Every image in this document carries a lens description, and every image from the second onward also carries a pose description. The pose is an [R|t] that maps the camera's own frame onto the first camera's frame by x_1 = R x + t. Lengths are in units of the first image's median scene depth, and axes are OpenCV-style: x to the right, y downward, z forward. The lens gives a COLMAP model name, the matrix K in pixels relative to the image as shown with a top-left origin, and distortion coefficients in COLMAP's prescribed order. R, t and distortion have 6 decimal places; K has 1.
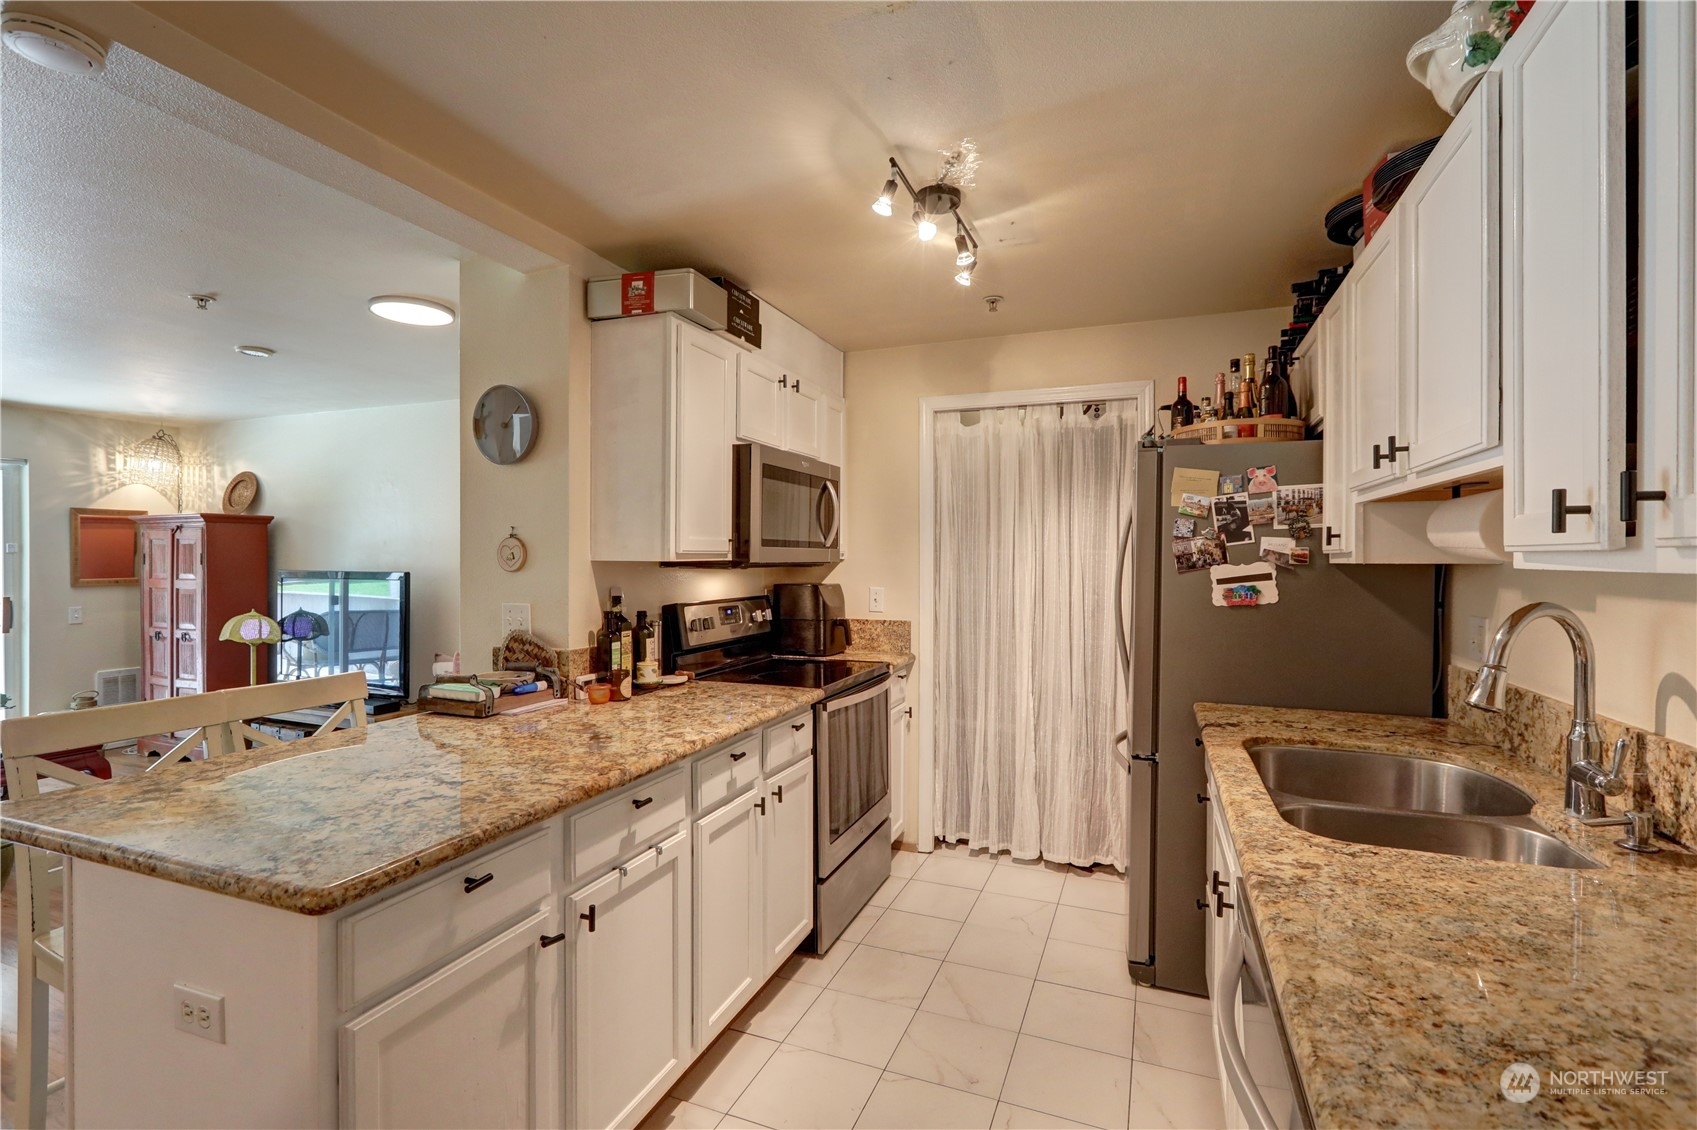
lens RADIAL K [[773.0, 0, 837.4], [0, 773.0, 571.1], [0, 0, 1]] dist [-0.008495, 0.003209]
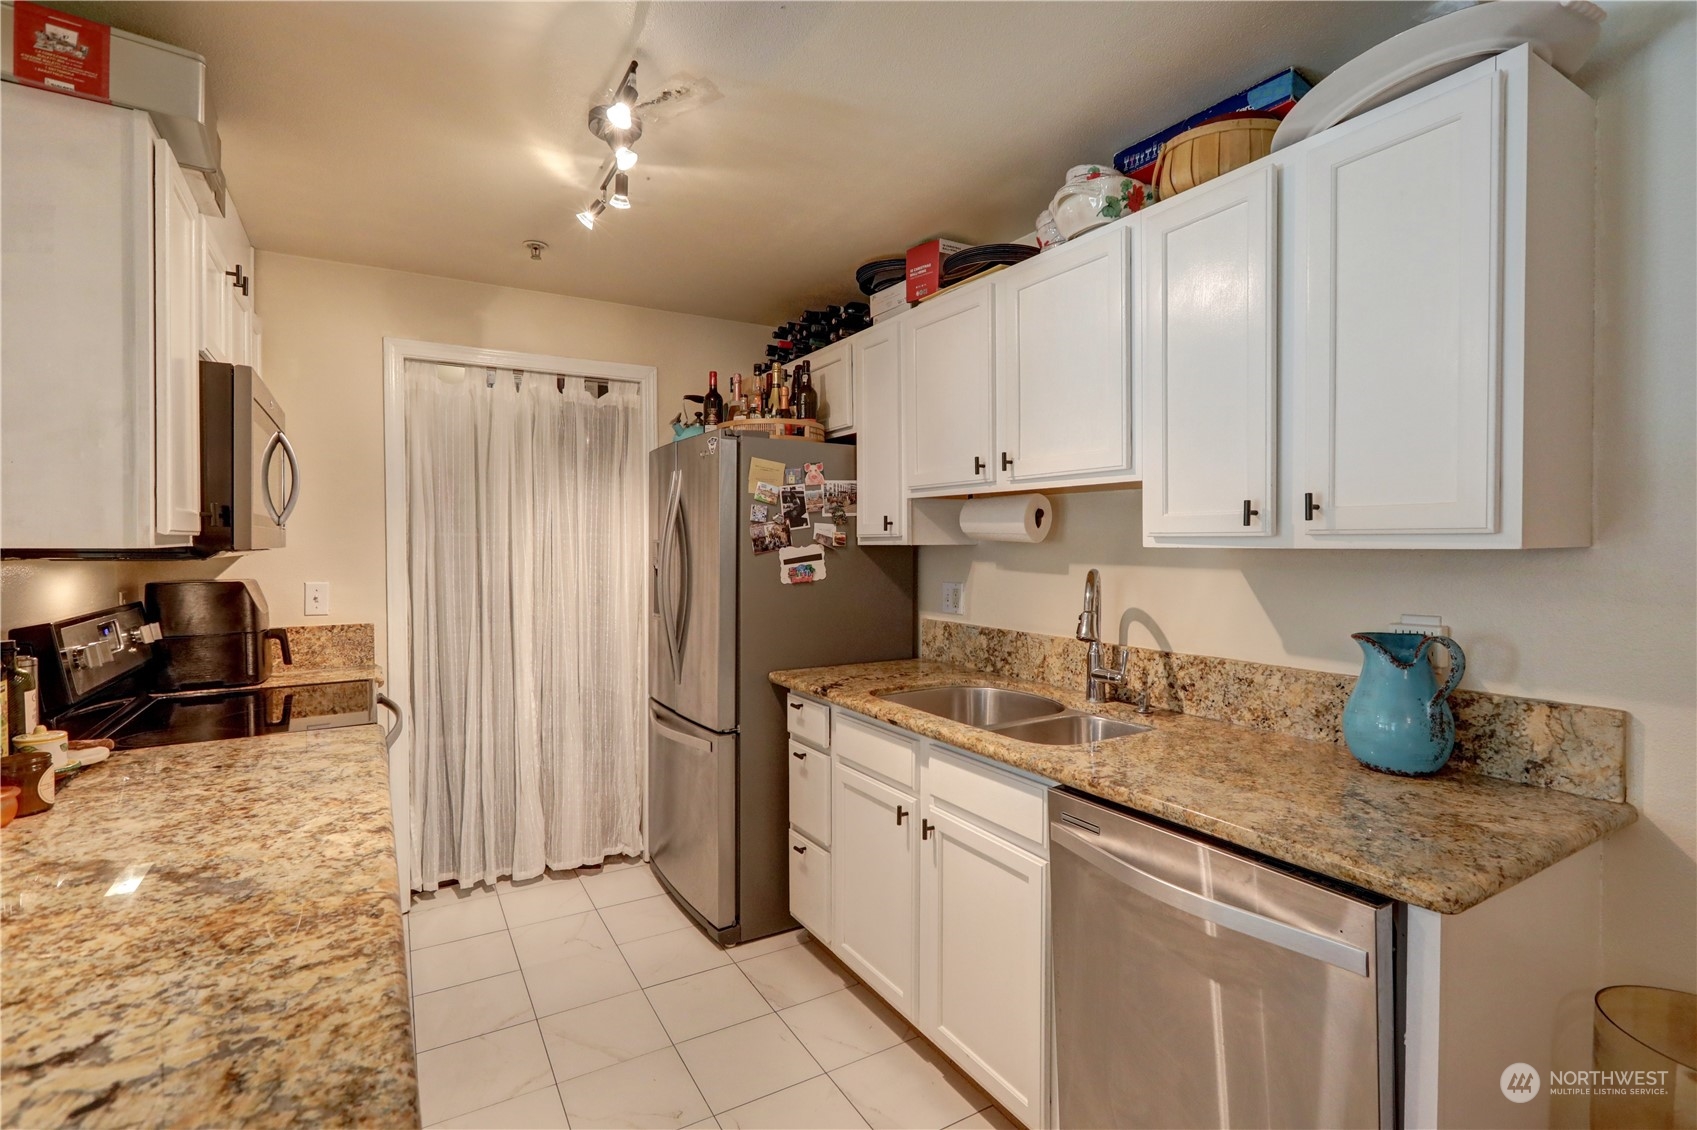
lens RADIAL K [[773.0, 0, 860.8], [0, 773.0, 558.5], [0, 0, 1]] dist [-0.008495, 0.003209]
pose [[0.612671, -0.019334, 0.790101, -0.335034], [0.015071, 0.999805, 0.012779, -0.004232], [-0.790194, 0.004078, 0.612843, 0.223707]]
